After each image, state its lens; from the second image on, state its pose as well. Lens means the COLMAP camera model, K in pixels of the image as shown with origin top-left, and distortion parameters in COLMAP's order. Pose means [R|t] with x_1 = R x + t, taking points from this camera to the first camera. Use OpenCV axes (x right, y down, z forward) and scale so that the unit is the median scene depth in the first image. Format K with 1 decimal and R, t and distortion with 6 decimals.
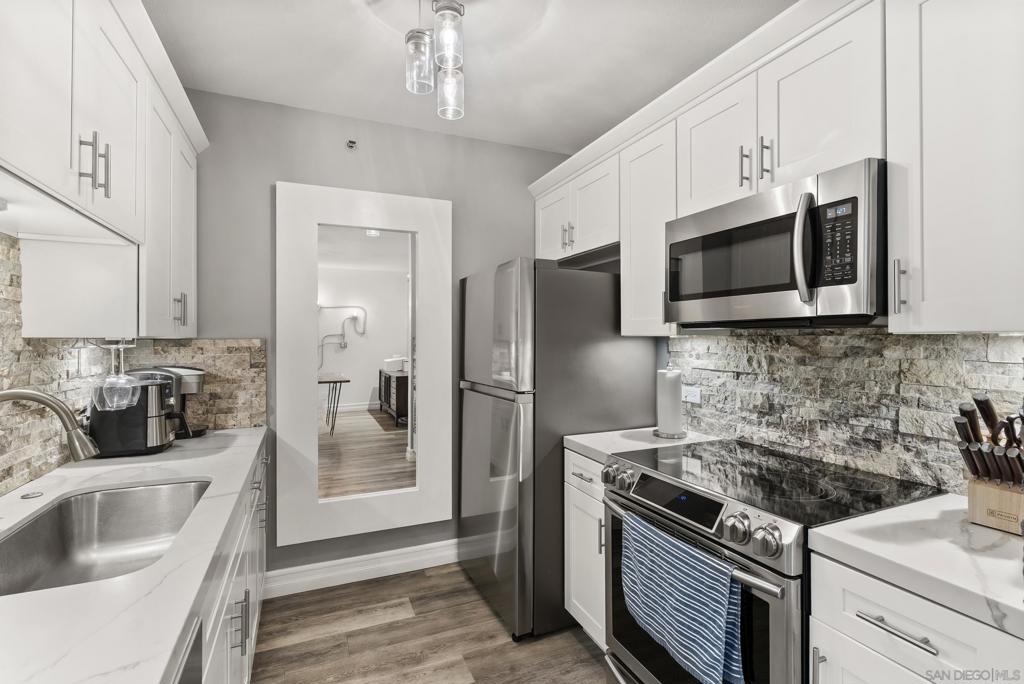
lens RADIAL K [[465.5, 0, 507.0], [0, 465.5, 340.5], [0, 0, 1]] dist [-0.005540, 0.000019]
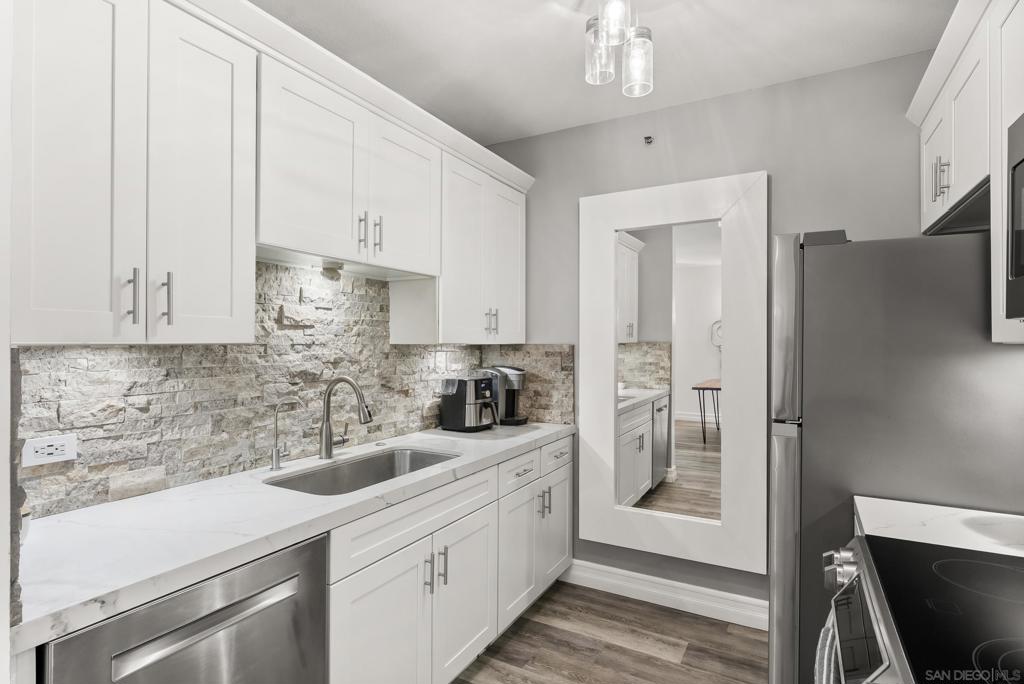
lens RADIAL K [[510.1, 0, 518.5], [0, 510.1, 343.9], [0, 0, 1]] dist [-0.000687, -0.000063]
pose [[0.618759, 0.003374, -0.785574, 0.361633], [-0.004238, 0.999991, 0.000956, -0.006472], [0.785570, 0.002737, 0.618767, 0.167222]]
